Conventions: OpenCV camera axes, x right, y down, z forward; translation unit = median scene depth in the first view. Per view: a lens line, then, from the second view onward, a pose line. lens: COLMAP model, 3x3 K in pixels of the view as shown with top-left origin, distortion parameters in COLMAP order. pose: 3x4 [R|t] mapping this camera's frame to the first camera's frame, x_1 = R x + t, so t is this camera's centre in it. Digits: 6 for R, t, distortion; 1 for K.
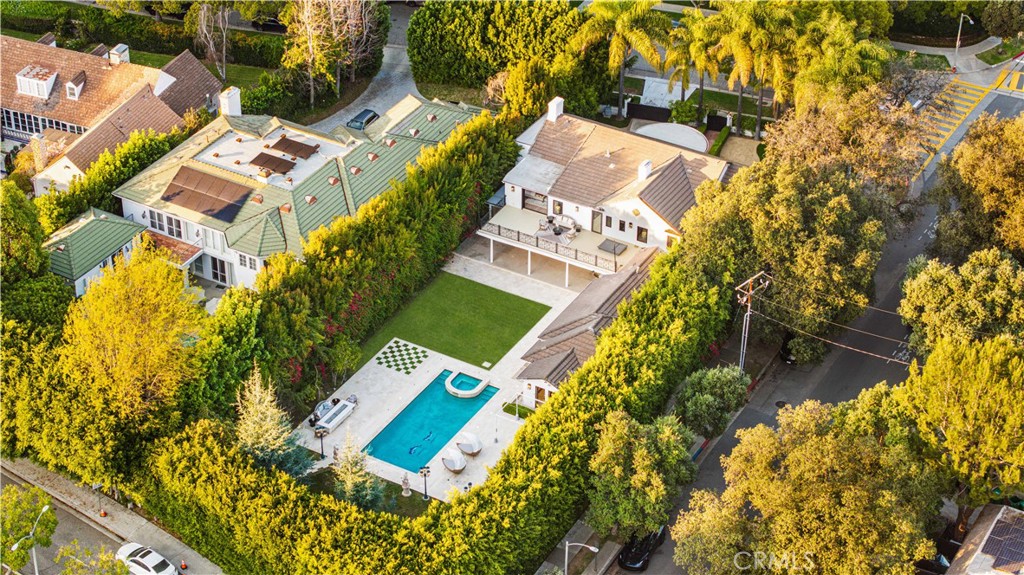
lens RADIAL K [[2046.0, 0, 510.7], [0, 2046.0, 286.4], [0, 0, 1]] dist [-0.026792, 0.000000]
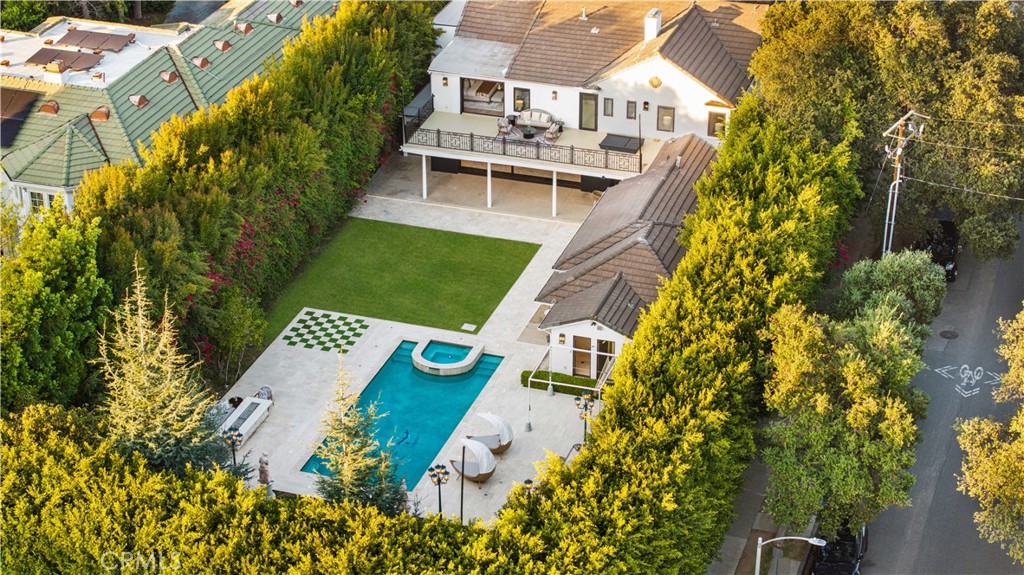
lens RADIAL K [[2046.0, 0, 513.8], [0, 2046.0, 289.1], [0, 0, 1]] dist [-0.026792, 0.000000]
pose [[0.978988, -0.100142, 0.177635, -0.107920], [0.120296, 0.987003, -0.106552, 0.095783], [-0.164656, 0.125682, 0.978311, 0.418155]]
